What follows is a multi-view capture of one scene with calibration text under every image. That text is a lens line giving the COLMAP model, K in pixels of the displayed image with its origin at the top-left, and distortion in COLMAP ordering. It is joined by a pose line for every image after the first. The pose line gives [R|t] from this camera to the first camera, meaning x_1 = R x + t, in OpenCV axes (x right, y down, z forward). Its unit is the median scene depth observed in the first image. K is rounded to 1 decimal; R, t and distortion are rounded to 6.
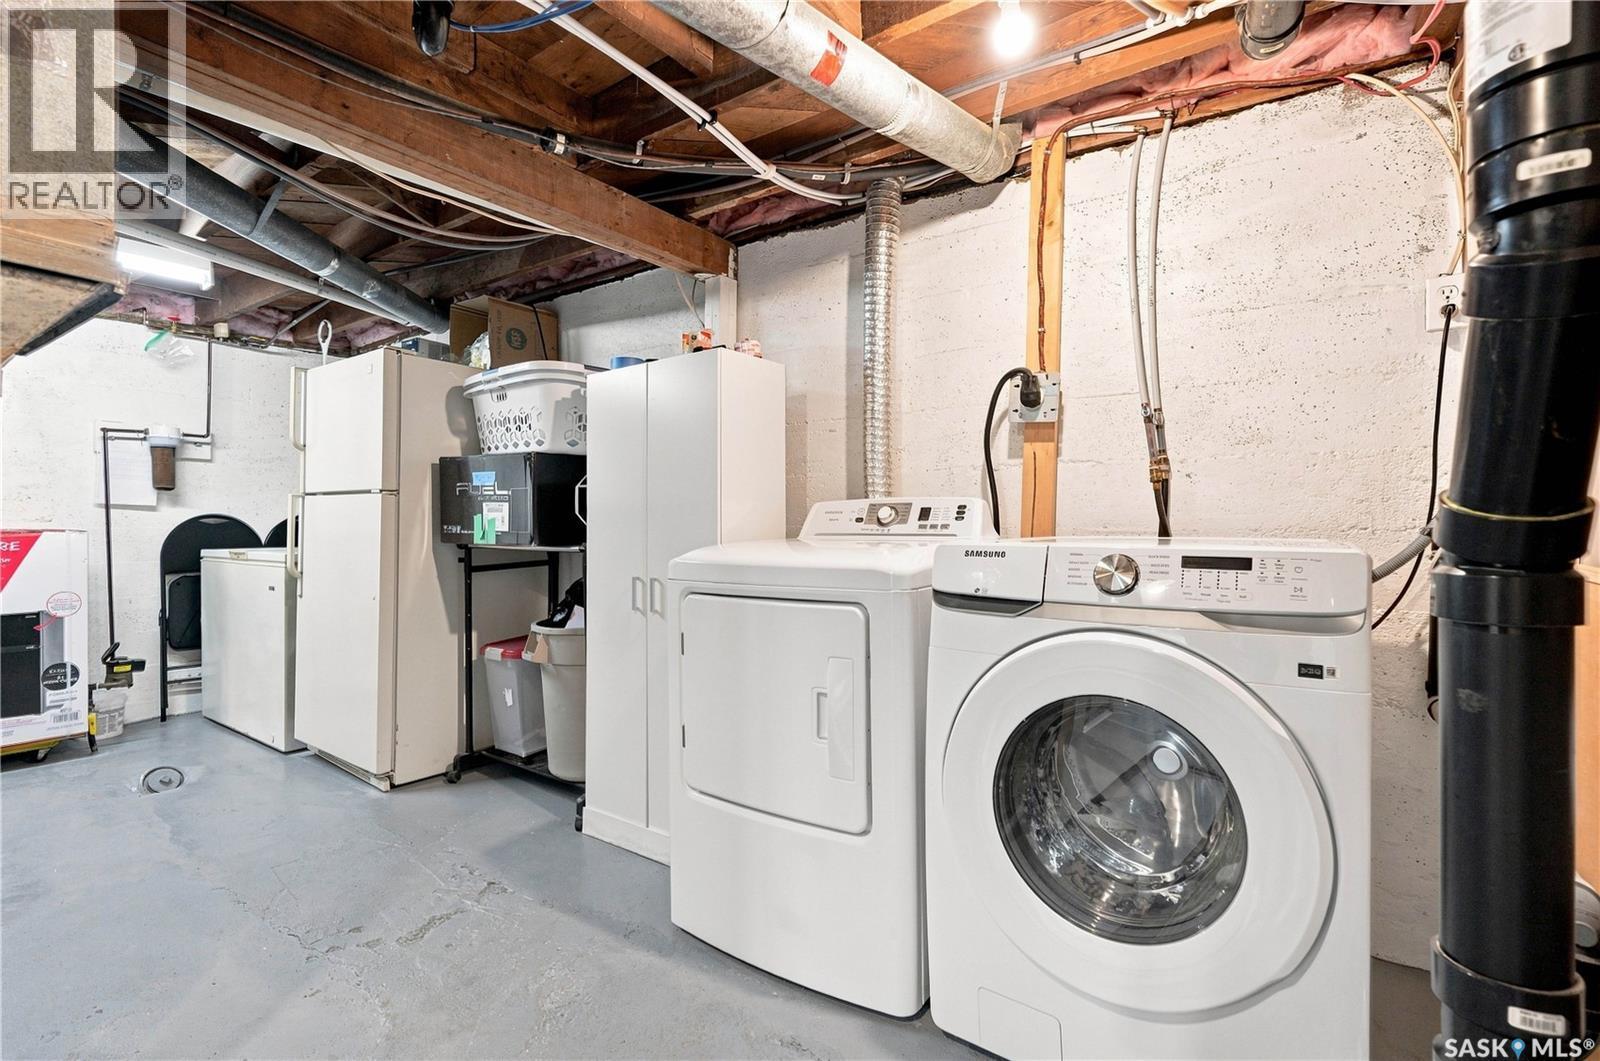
lens RADIAL K [[733.1, 0, 794.3], [0, 733.1, 539.9], [0, 0, 1]] dist [0.002166, 0.000289]
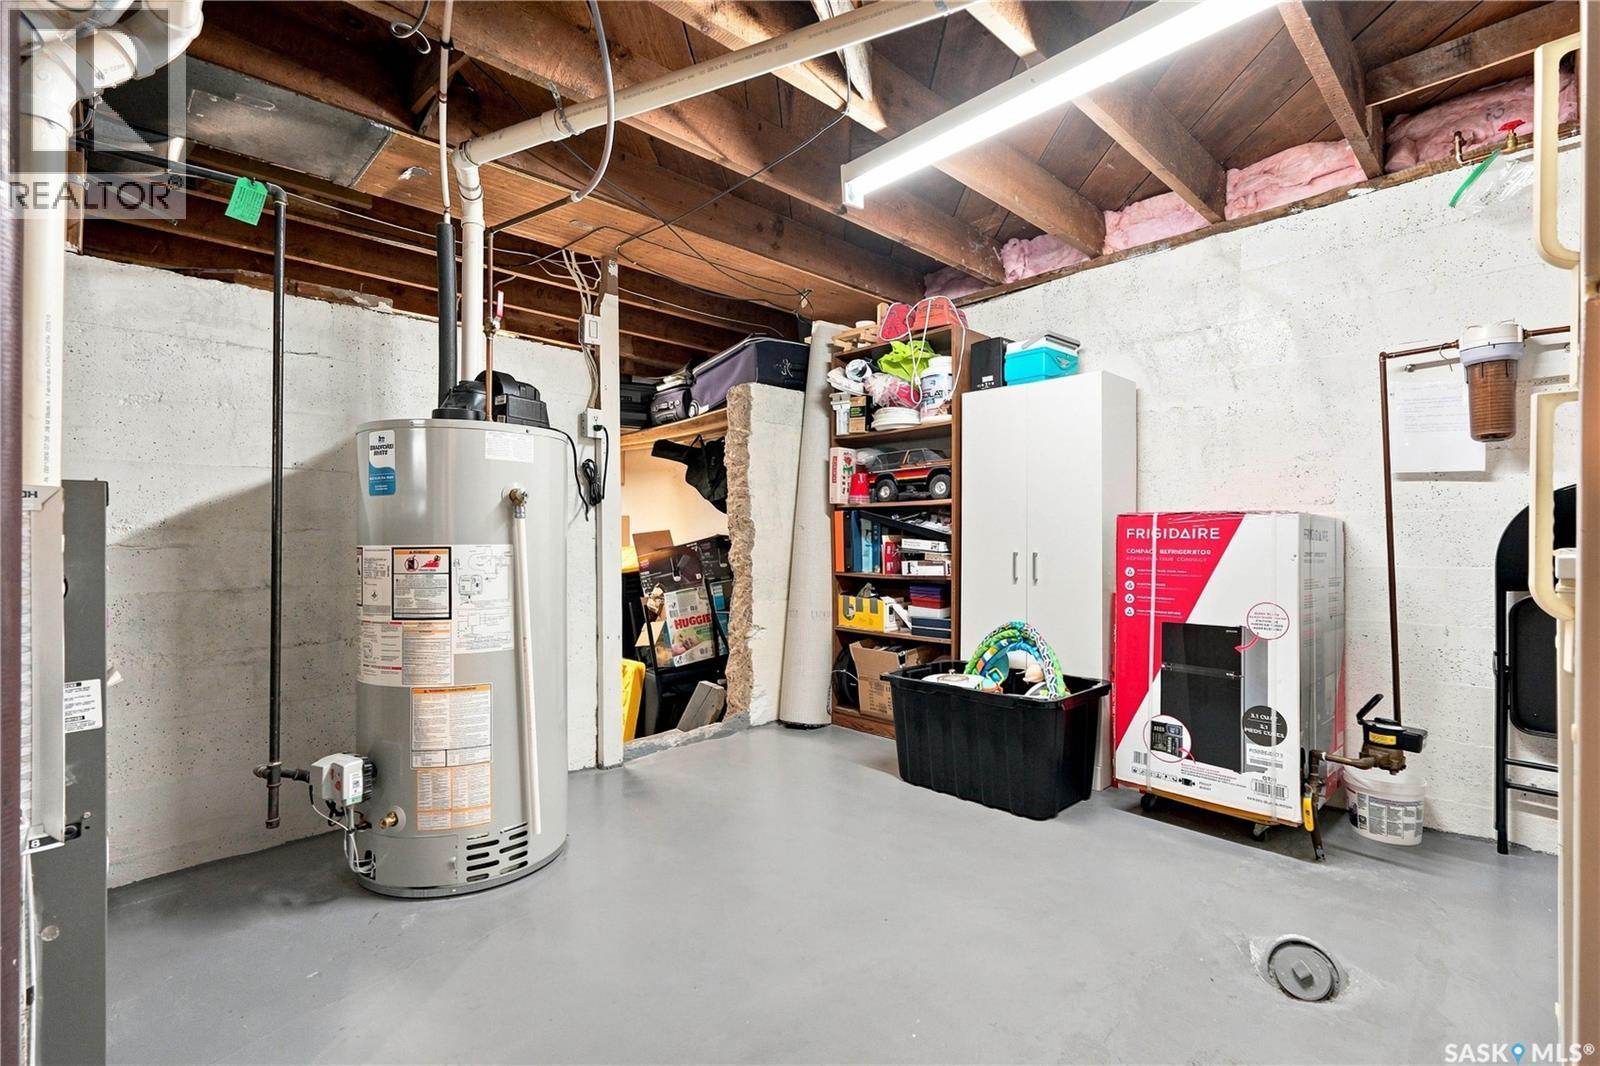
lens RADIAL K [[724.2, 0, 800.0], [0, 724.2, 533.0], [0, 0, 1]] dist [-0.002224, -0.000533]
pose [[-0.192039, -0.019299, -0.981197, -0.261000], [-0.011736, 0.999780, -0.017368, 0.024577], [0.981317, 0.008180, -0.192223, 0.714418]]
